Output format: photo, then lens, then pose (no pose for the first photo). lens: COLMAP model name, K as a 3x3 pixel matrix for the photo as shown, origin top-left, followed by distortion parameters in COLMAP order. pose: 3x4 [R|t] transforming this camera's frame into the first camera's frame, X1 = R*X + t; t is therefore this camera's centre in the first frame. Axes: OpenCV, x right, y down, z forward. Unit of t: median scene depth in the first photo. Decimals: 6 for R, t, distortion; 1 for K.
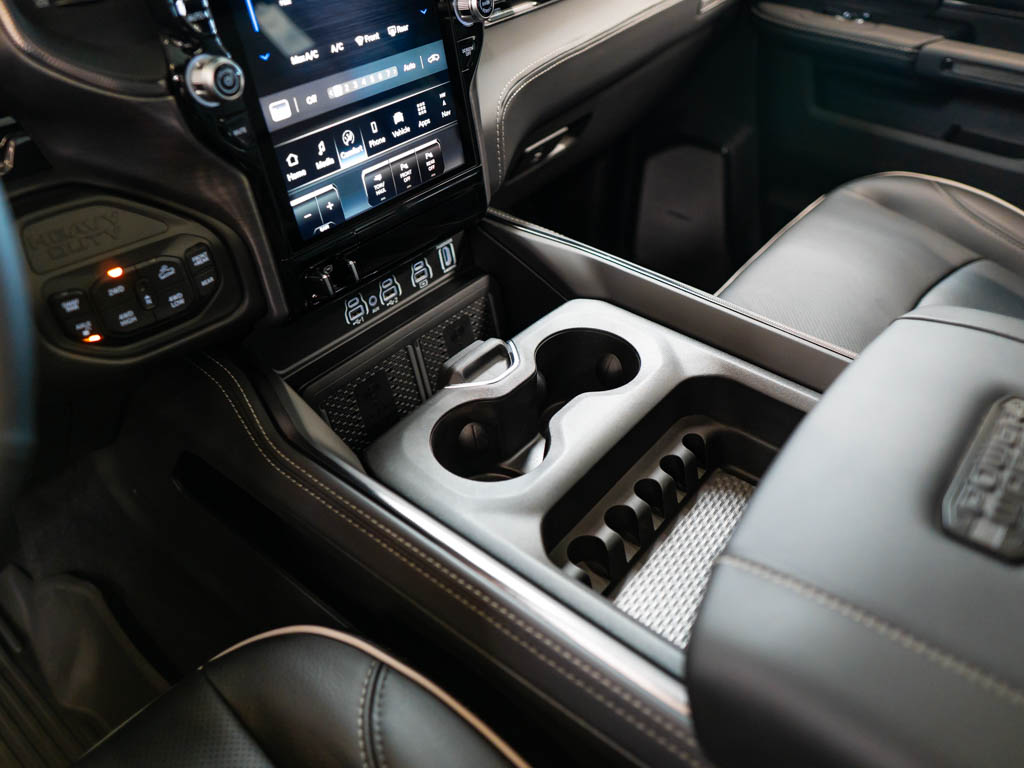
lens RADIAL K [[817.7, 0, 519.4], [0, 817.7, 387.5], [0, 0, 1]] dist [0.001798, -0.010135]
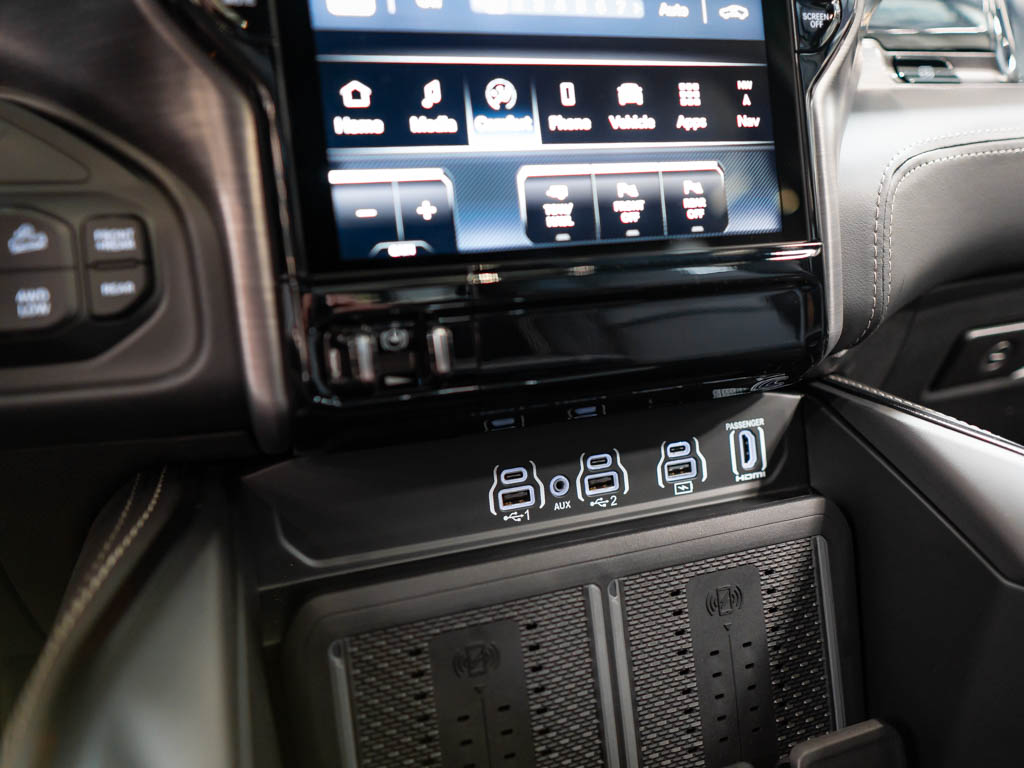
lens RADIAL K [[859.3, 0, 542.9], [0, 859.3, 370.0], [0, 0, 1]] dist [-0.008271, 0.000431]
pose [[0.855441, 0.090201, -0.509984, 0.085569], [-0.290353, 0.898936, -0.328039, 0.006892], [0.428854, 0.428694, 0.795177, 0.620309]]
